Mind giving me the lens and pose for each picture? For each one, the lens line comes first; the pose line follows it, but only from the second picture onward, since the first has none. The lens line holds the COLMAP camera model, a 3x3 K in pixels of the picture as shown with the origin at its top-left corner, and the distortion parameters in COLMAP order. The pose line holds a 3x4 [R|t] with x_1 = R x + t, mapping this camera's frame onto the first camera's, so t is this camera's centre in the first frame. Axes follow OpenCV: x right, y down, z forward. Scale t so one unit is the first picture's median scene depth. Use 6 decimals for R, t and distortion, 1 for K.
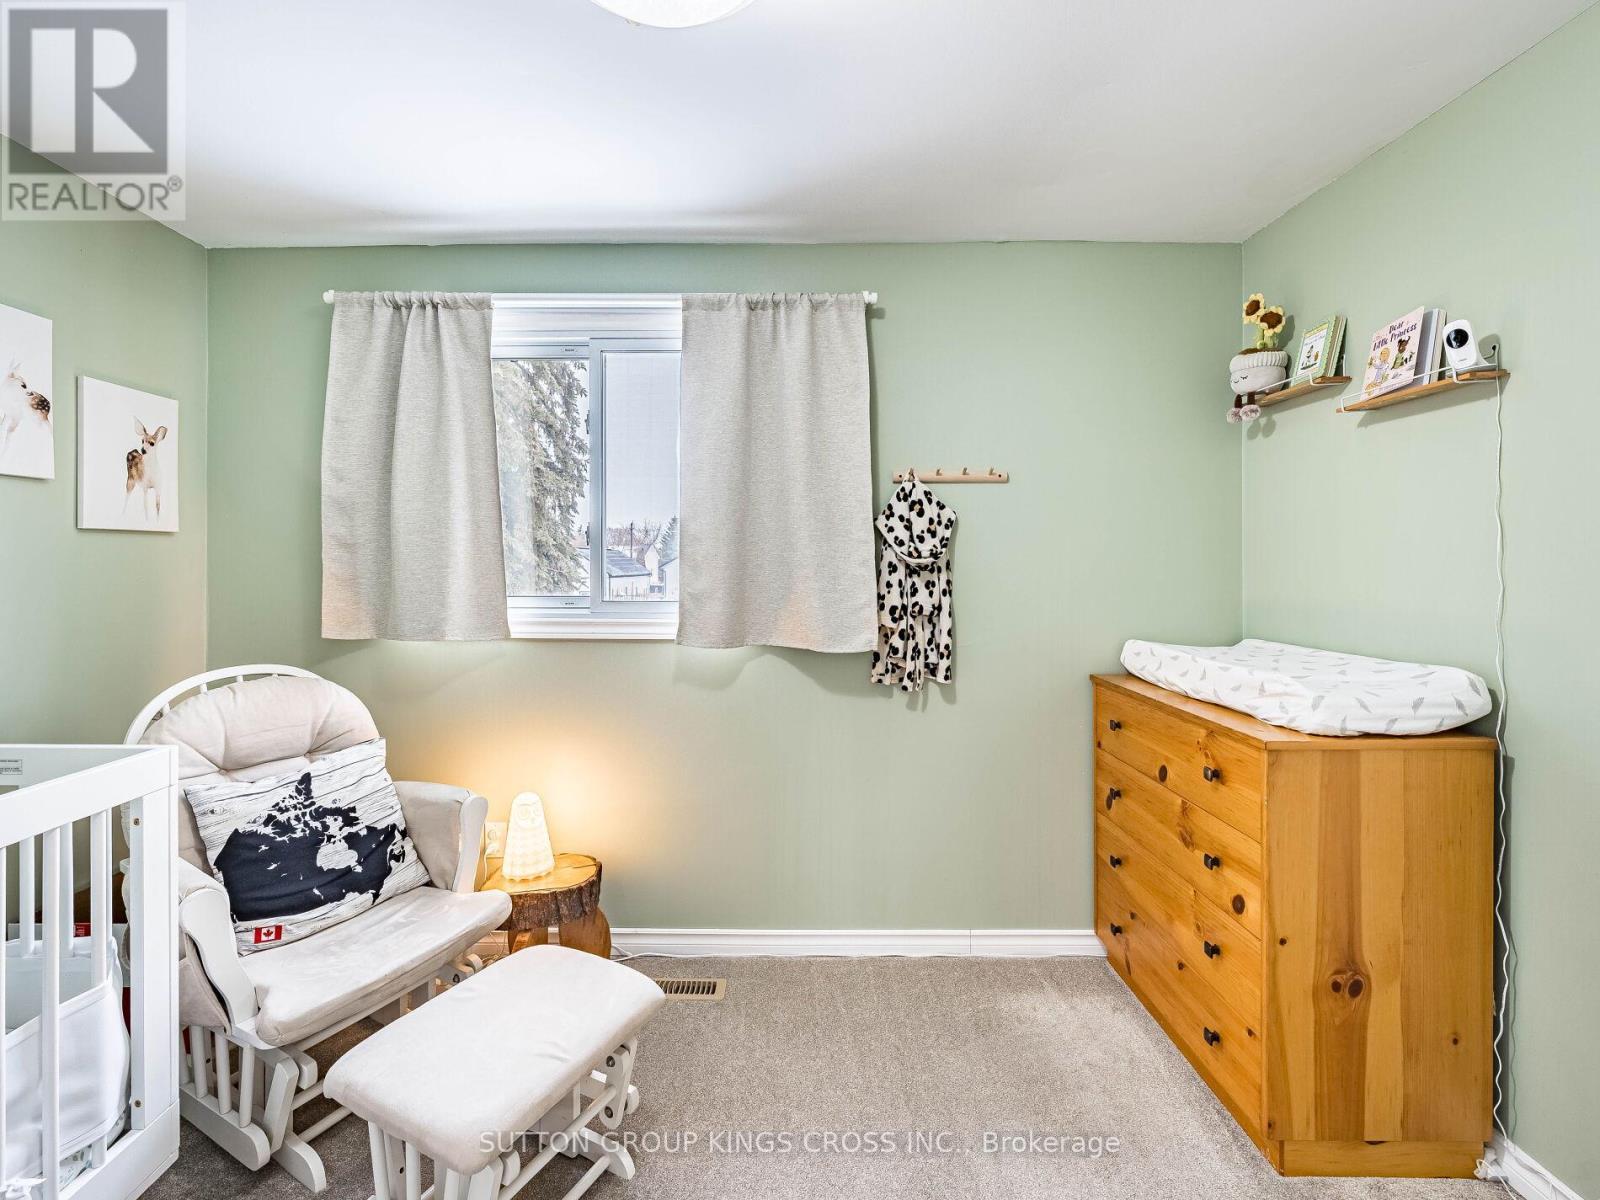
lens RADIAL K [[728.0, 0, 798.2], [0, 728.0, 575.0], [0, 0, 1]] dist [-0.000791, -0.000476]
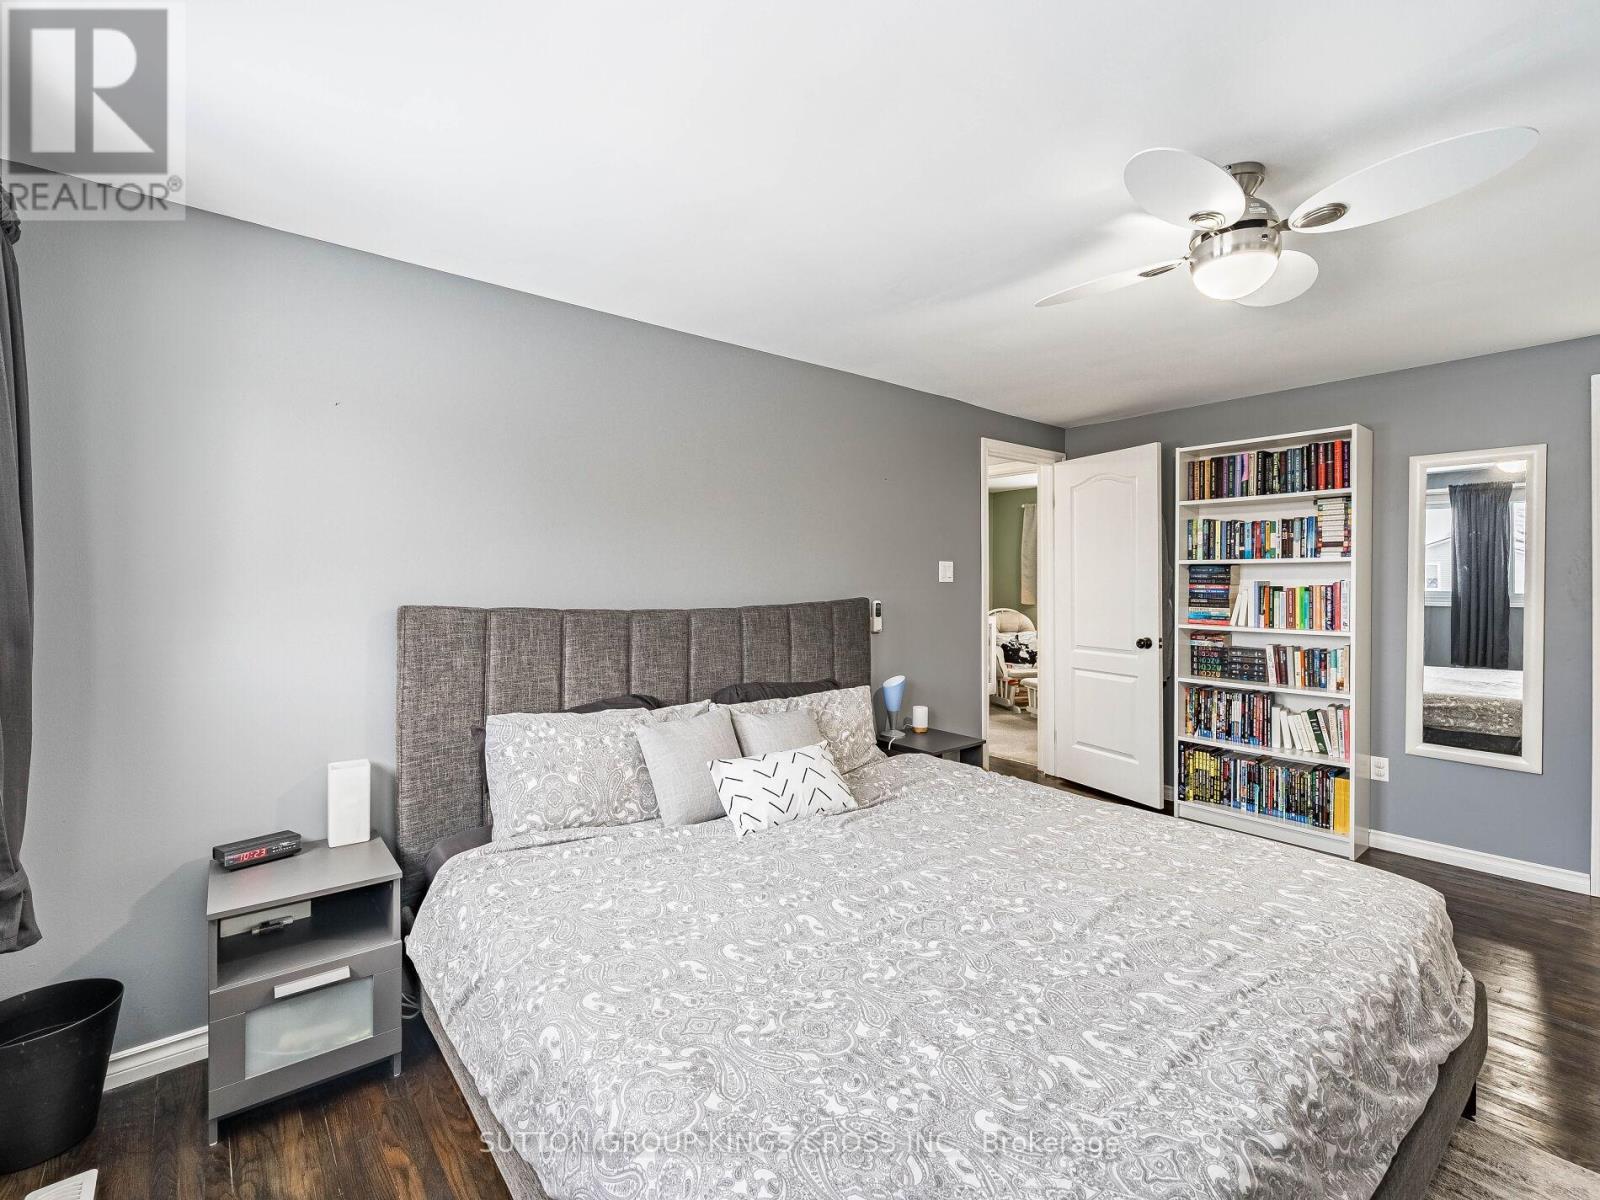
lens RADIAL K [[728.0, 0, 798.2], [0, 728.0, 575.0], [0, 0, 1]] dist [-0.000791, -0.000476]
pose [[0.639384, -0.003250, -0.768881, 1.617855], [-0.016939, 0.999689, -0.018312, 0.042164], [0.768701, 0.024732, 0.639130, -2.471594]]
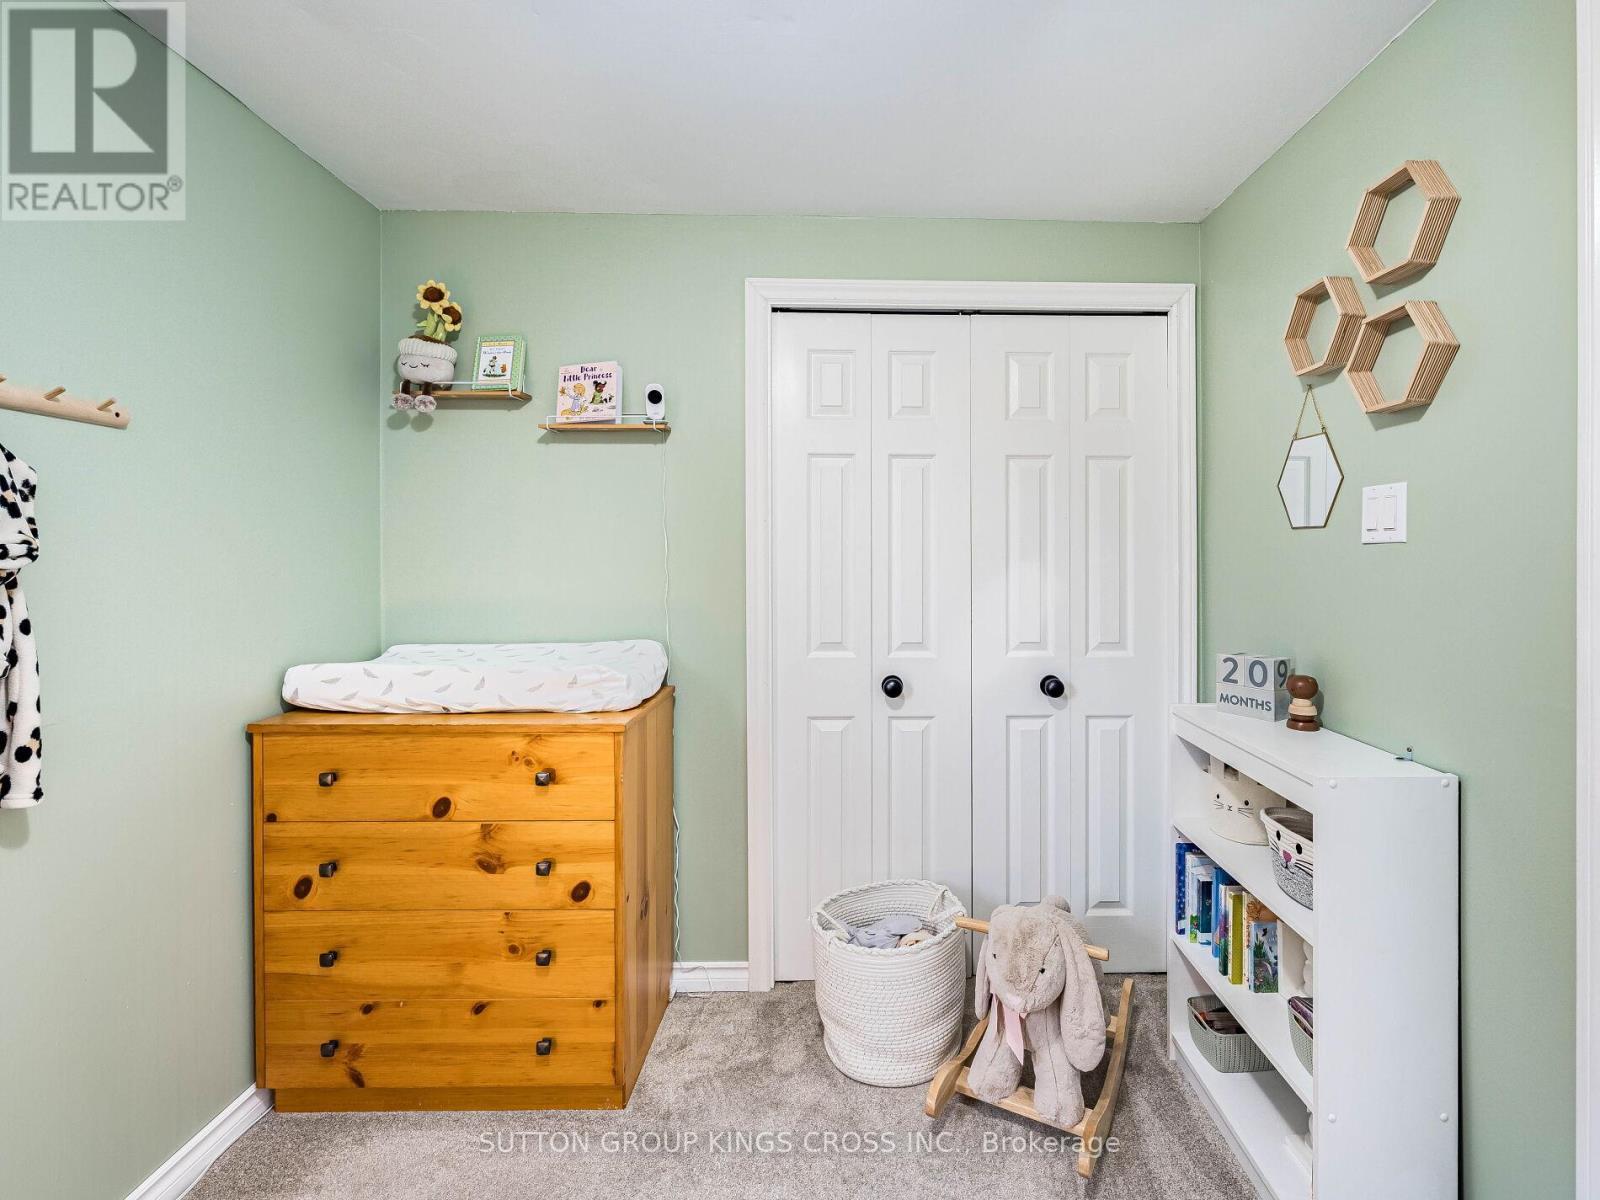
lens RADIAL K [[759.7, 0, 800.4], [0, 759.7, 566.1], [0, 0, 1]] dist [-0.000883, -0.000339]
pose [[-0.006676, -0.011342, 0.999913, -0.387653], [0.021145, 0.999711, 0.011480, -0.014658], [-0.999754, 0.021219, -0.006434, 0.555257]]
